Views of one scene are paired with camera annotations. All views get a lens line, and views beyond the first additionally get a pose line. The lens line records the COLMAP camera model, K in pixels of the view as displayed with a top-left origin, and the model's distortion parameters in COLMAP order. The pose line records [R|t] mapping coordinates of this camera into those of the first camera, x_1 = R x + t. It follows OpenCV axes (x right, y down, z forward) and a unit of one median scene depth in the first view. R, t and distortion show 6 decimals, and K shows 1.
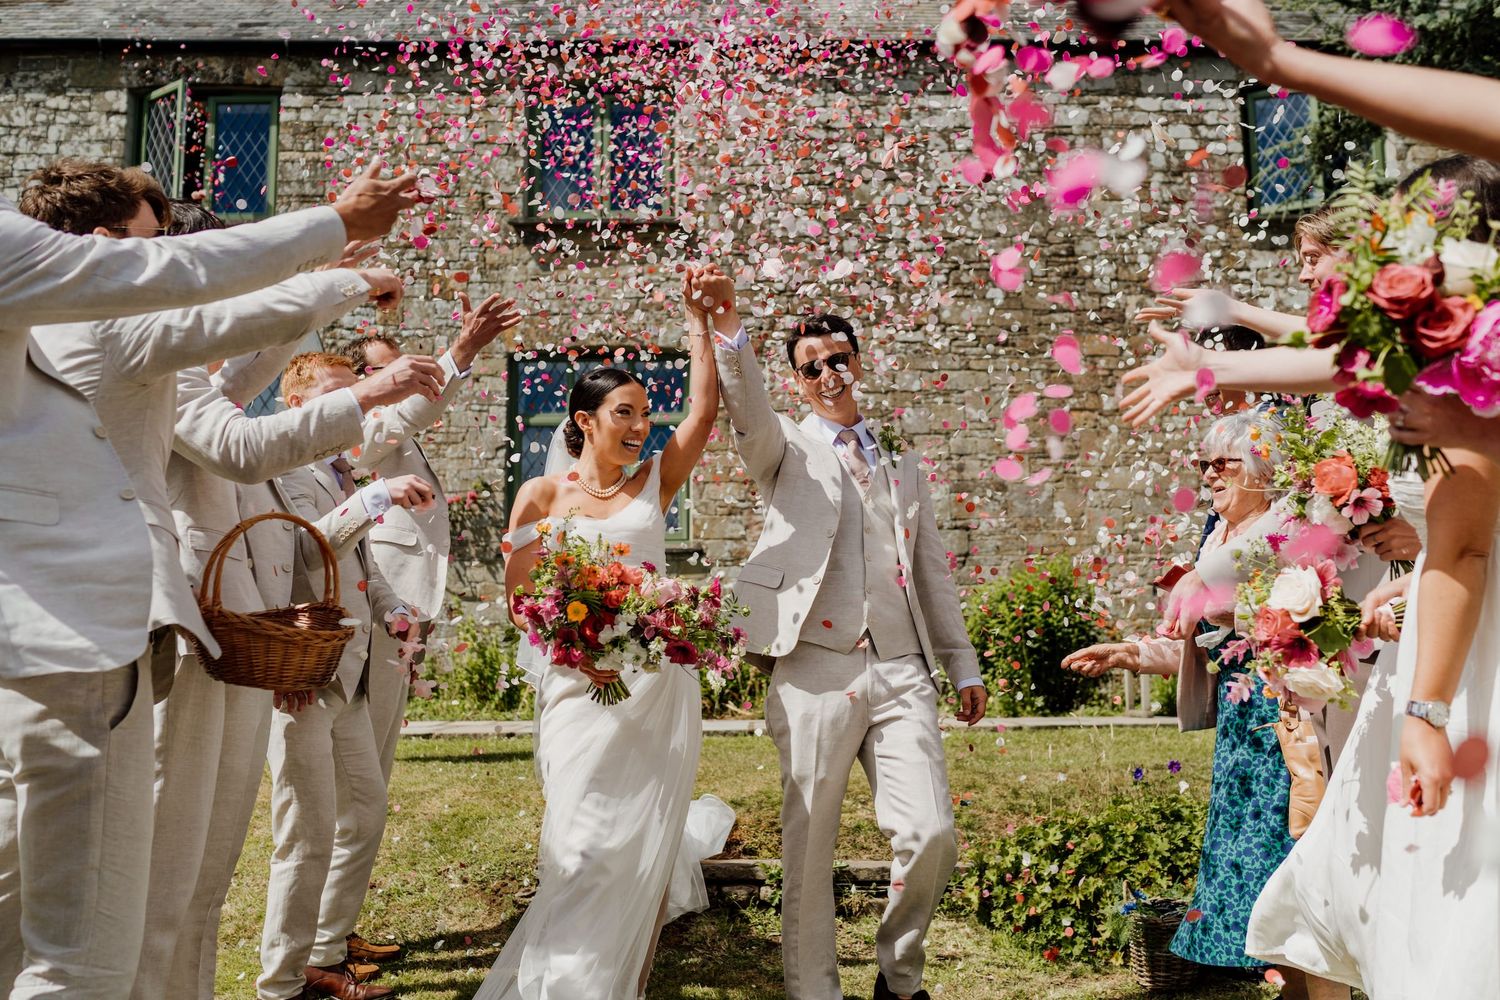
lens RADIAL K [[1547.3, 0, 777.6], [0, 1547.3, 480.7], [0, 0, 1]] dist [-0.009783, 0.016452]
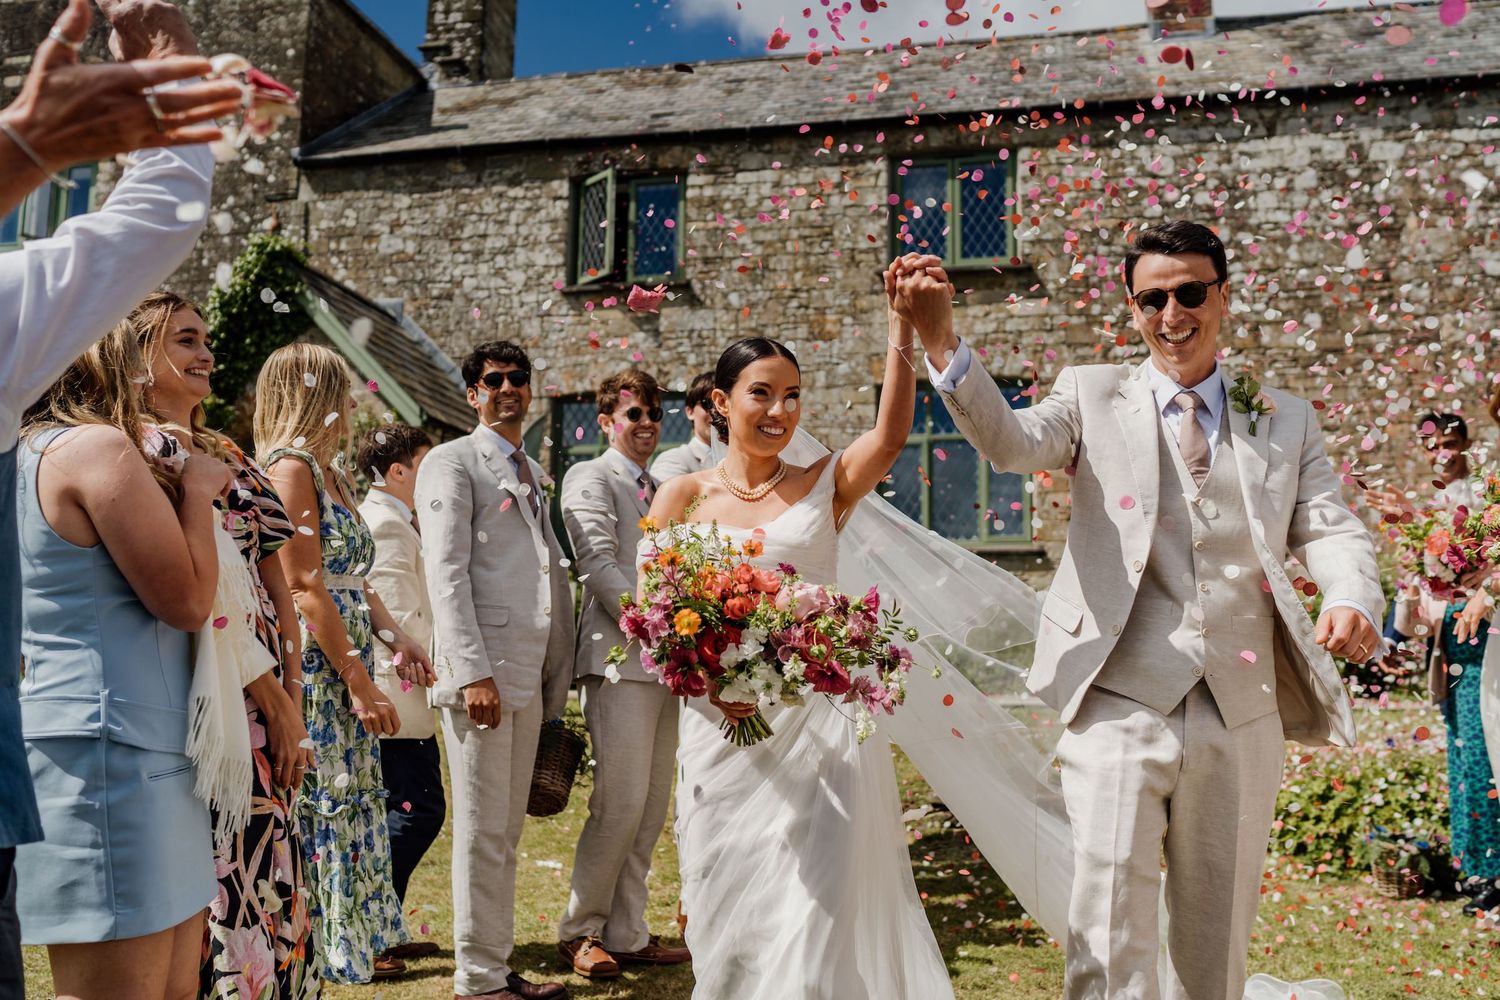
lens RADIAL K [[1472.8, 0, 750.0], [0, 1472.8, 500.0], [0, 0, 1]] dist [-0.009854, 0.020231]
pose [[0.970435, -0.006902, -0.241265, 0.003525], [0.011625, 0.999768, 0.018160, -0.015402], [0.241083, -0.020427, 0.970289, -0.116198]]
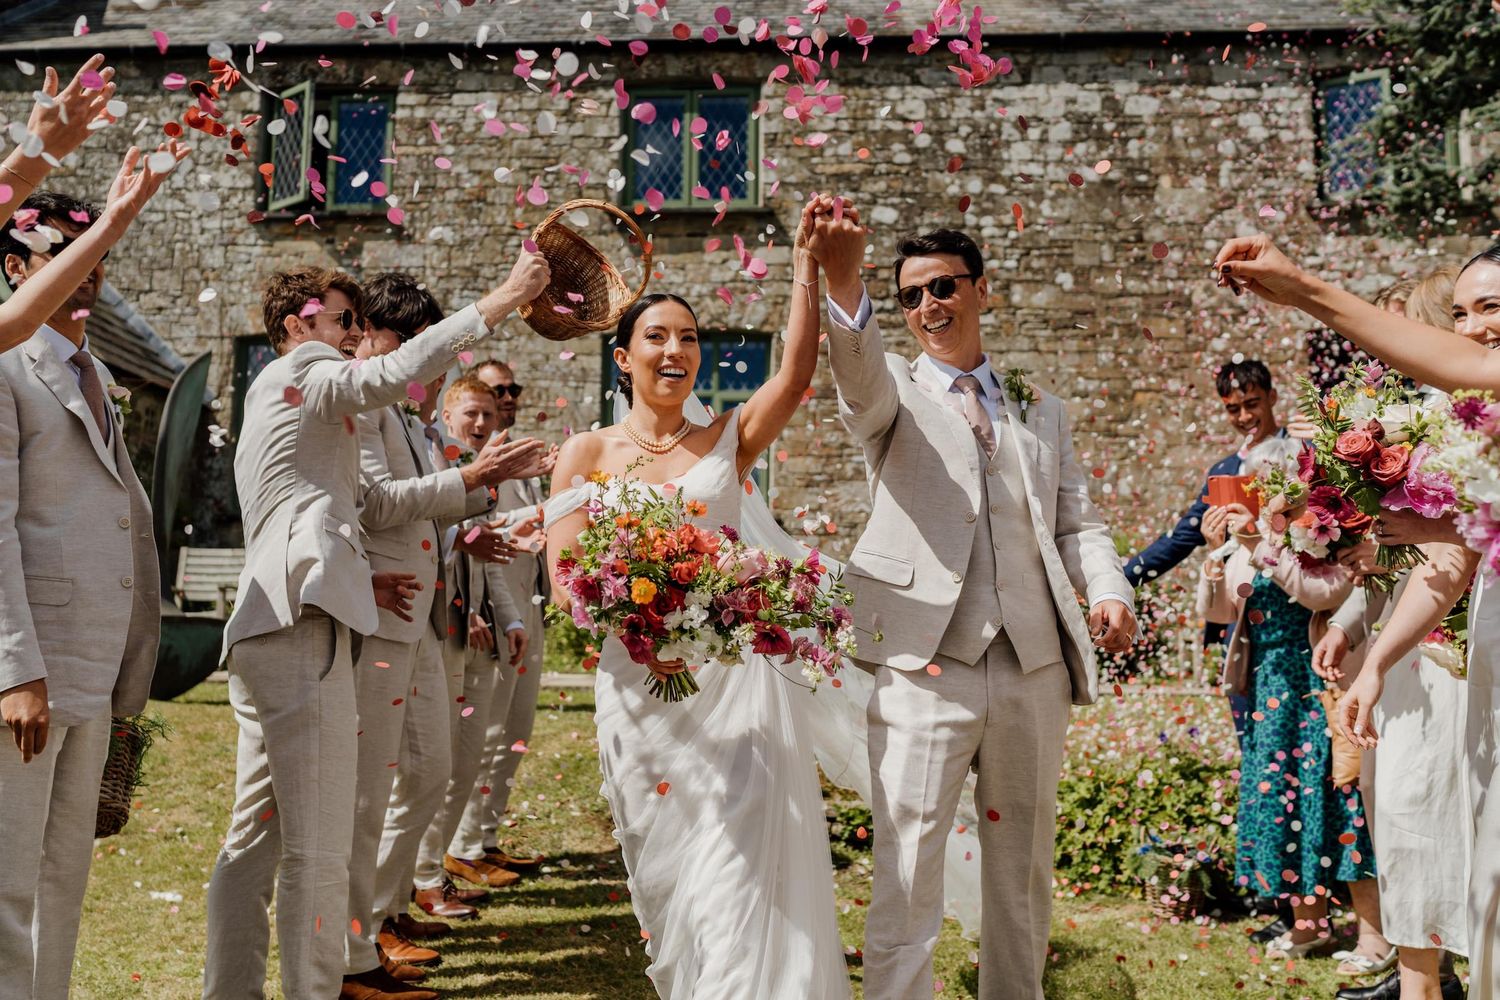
lens RADIAL K [[1540.1, 0, 701.1], [0, 1540.1, 476.7], [0, 0, 1]] dist [-0.012363, 0.017333]
pose [[0.995101, 0.013329, -0.097956, 0.000224], [-0.010960, 0.999635, 0.024688, -0.010231], [0.098250, -0.023493, 0.994884, -0.059441]]
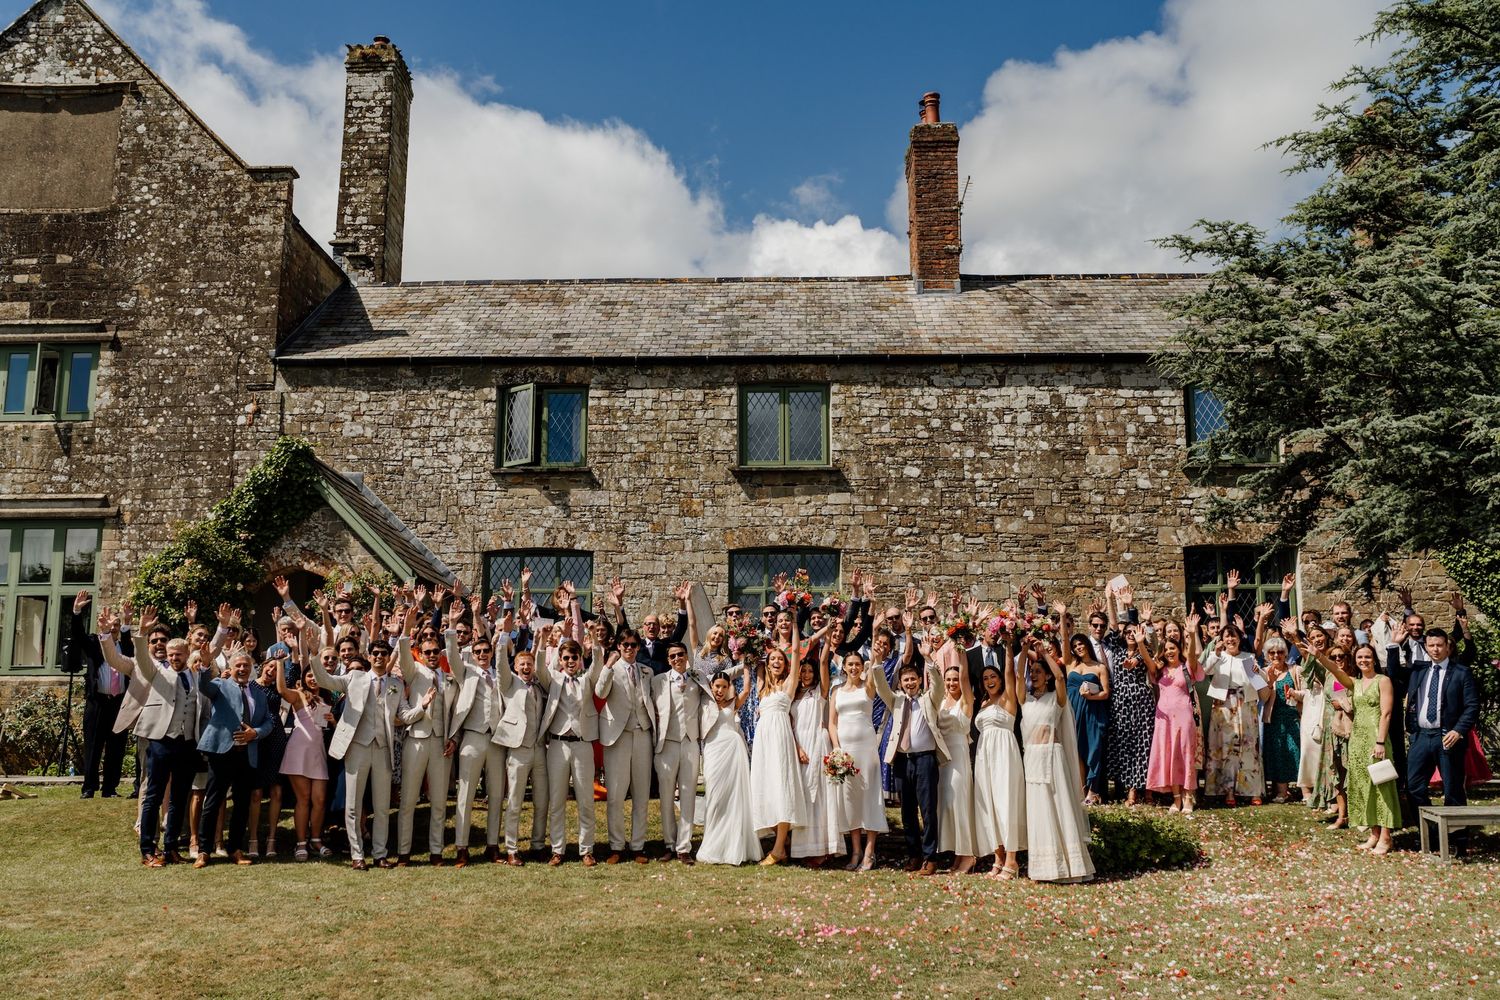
lens RADIAL K [[1472.8, 0, 750.0], [0, 1472.8, 500.0], [0, 0, 1]] dist [-0.009854, 0.020231]
pose [[0.998397, 0.003000, -0.056524, -0.062754], [-0.004668, 0.999556, -0.029413, -0.088161], [0.056411, 0.029630, 0.997968, -0.549359]]
